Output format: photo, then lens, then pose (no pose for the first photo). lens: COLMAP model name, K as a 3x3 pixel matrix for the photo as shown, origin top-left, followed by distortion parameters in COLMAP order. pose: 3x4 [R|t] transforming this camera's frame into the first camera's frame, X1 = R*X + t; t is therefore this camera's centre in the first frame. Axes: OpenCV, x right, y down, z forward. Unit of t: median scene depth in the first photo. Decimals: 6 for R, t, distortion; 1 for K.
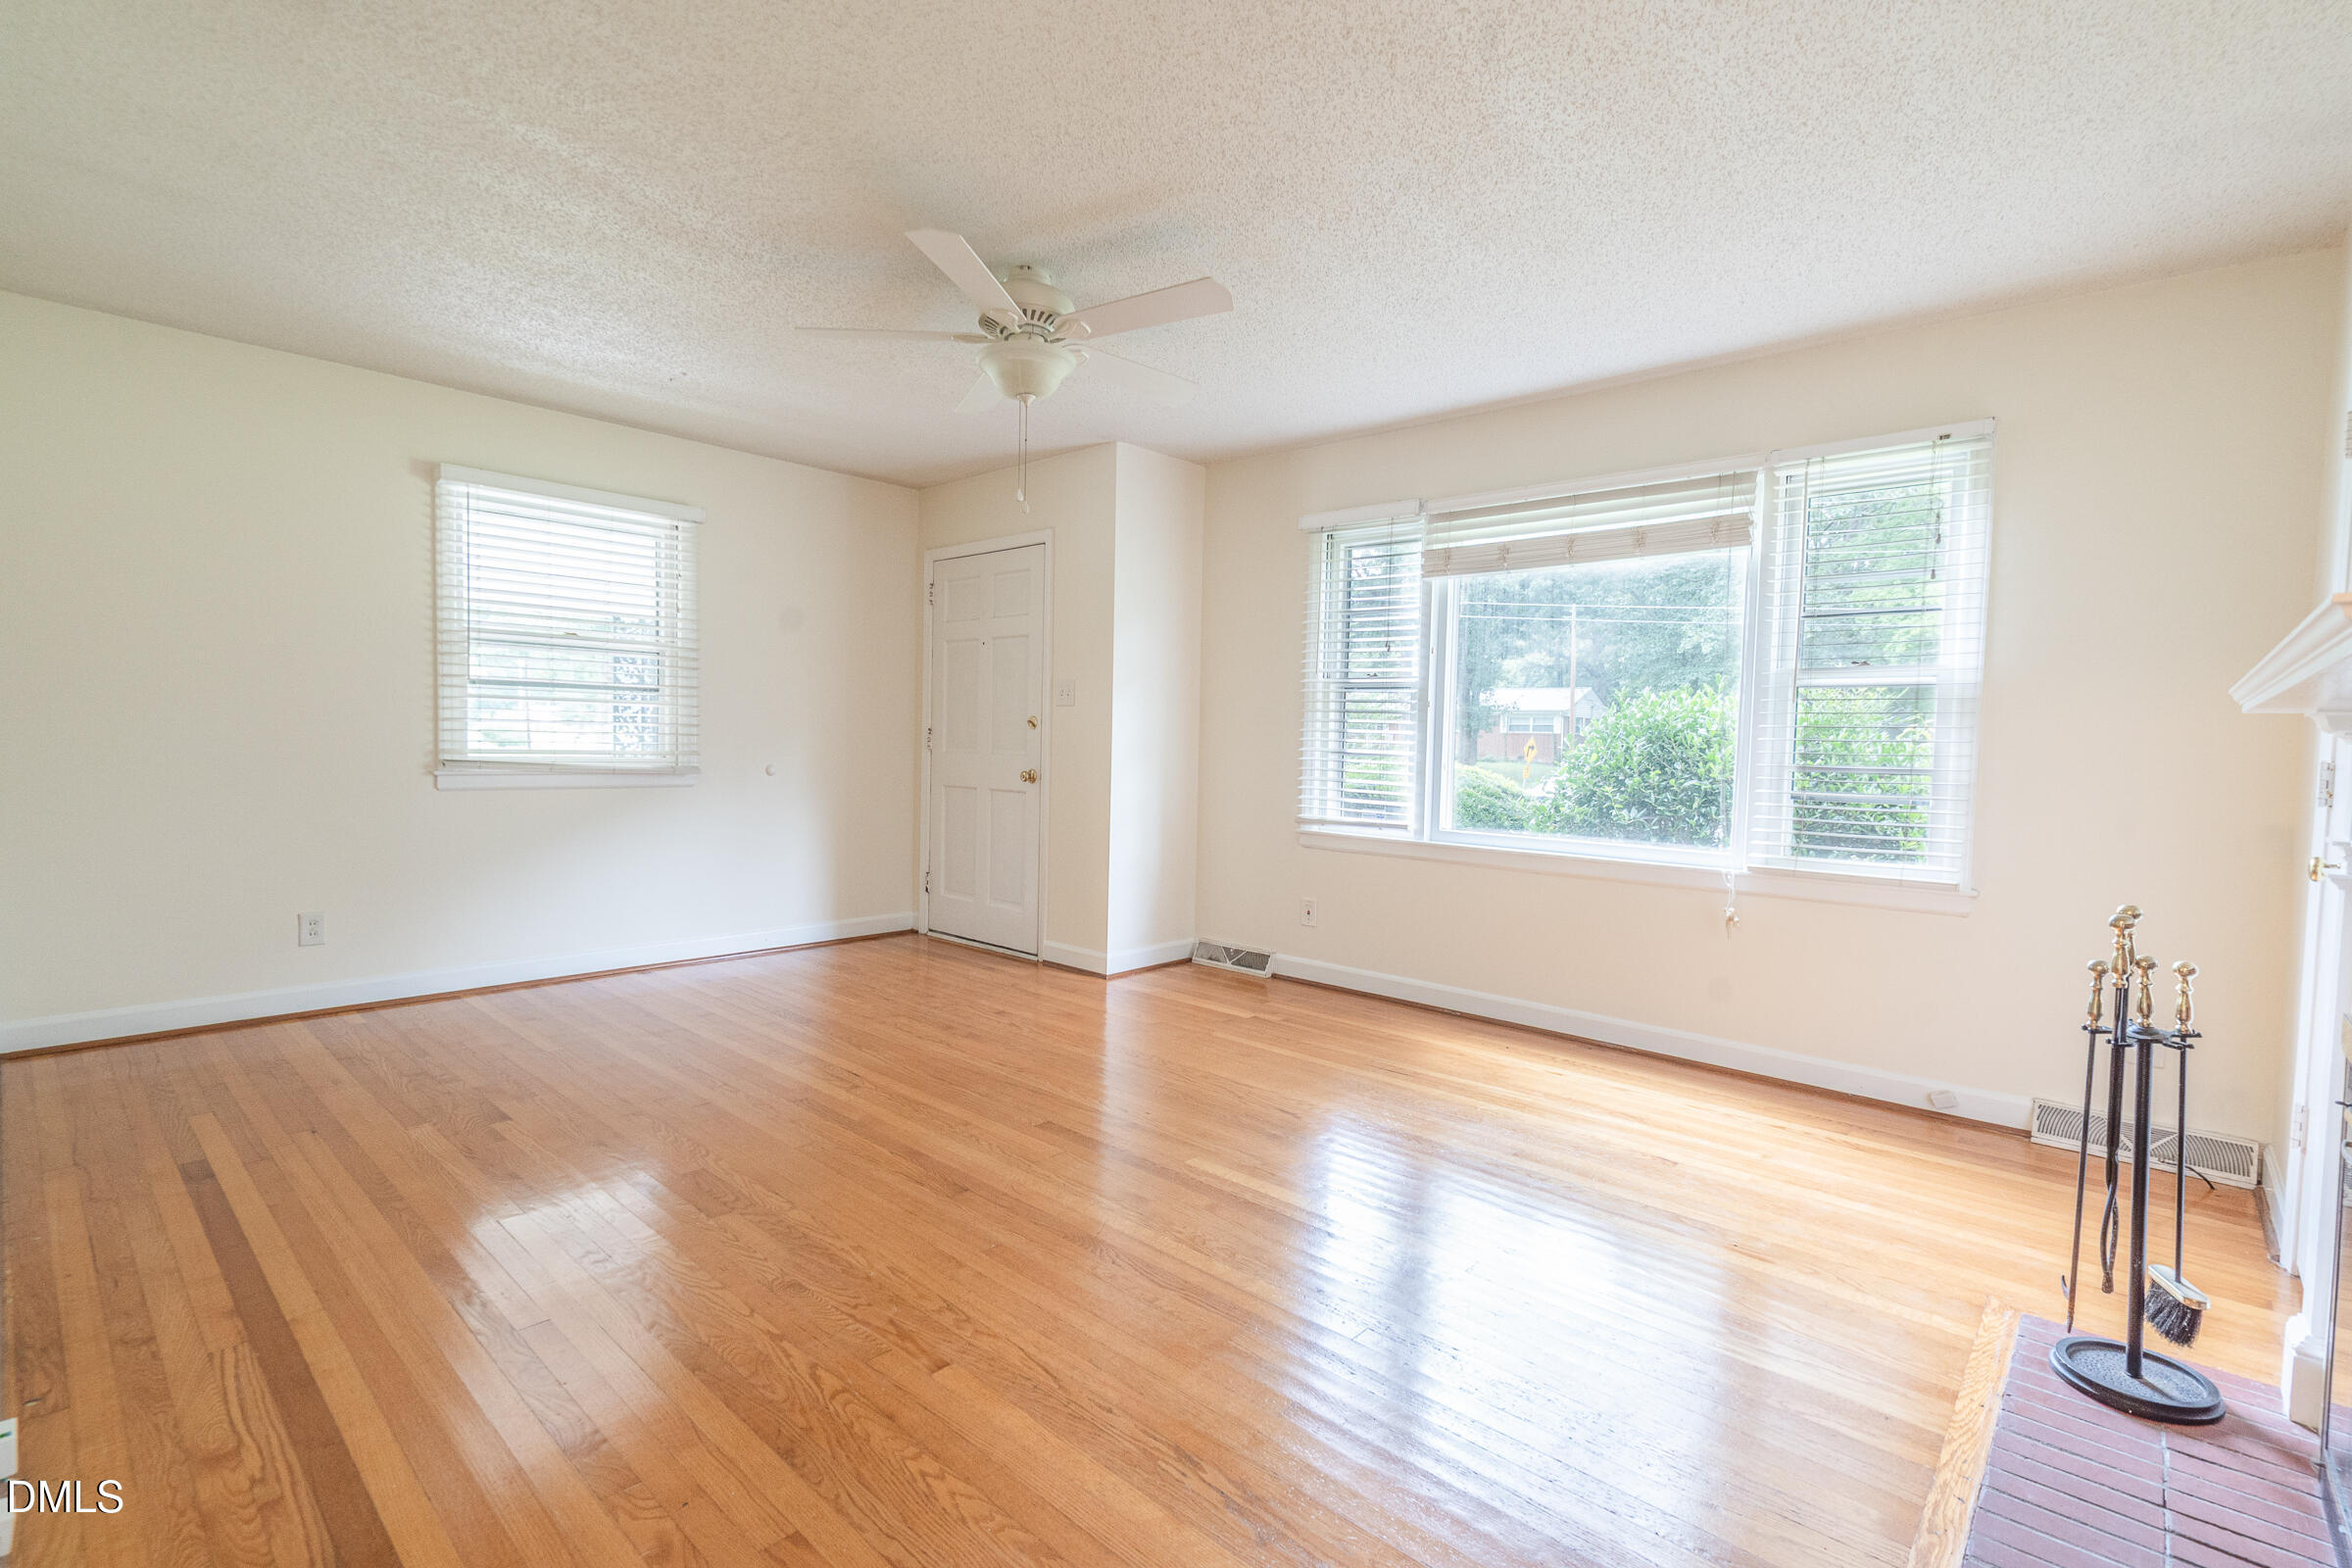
lens RADIAL K [[1099.7, 0, 1163.9], [0, 1099.7, 776.3], [0, 0, 1]] dist [-0.003750, 0.001403]
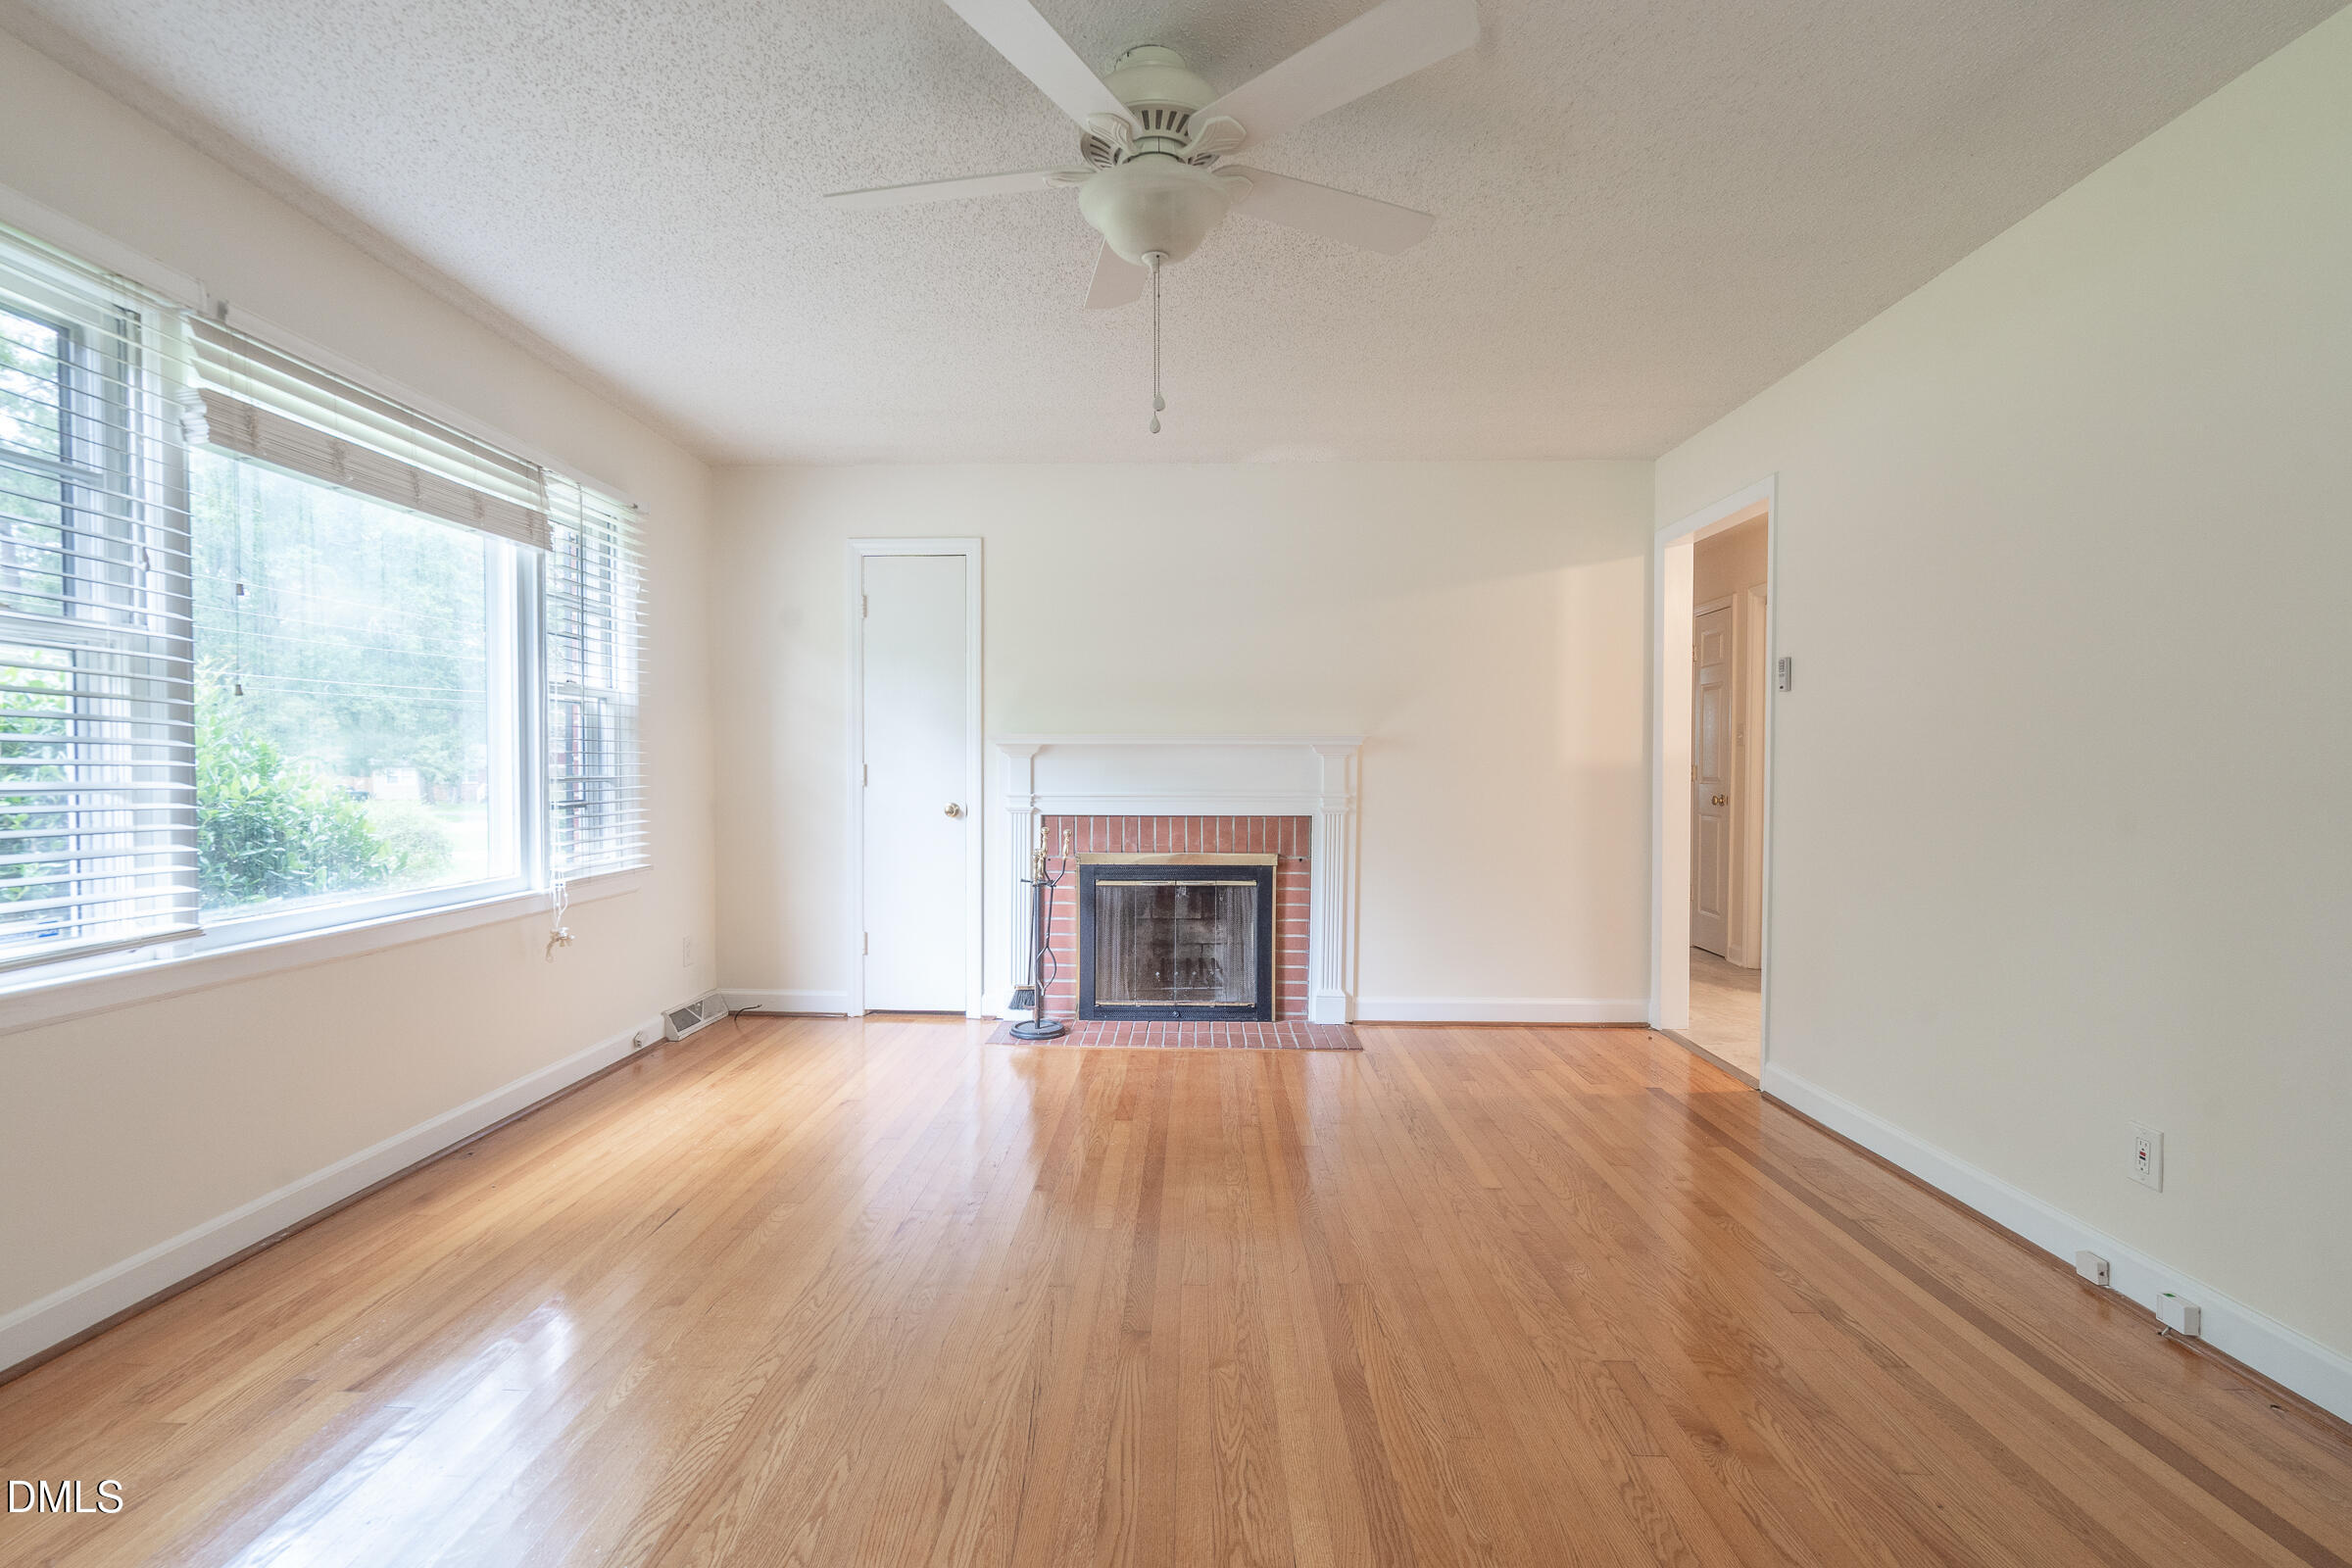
lens RADIAL K [[1099.7, 0, 1163.8], [0, 1099.7, 794.1], [0, 0, 1]] dist [-0.003750, 0.001403]
pose [[-0.654466, -0.042305, 0.754907, -0.604831], [0.014053, 0.997580, 0.068088, -0.061589], [-0.755961, 0.055170, -0.652287, 1.361067]]
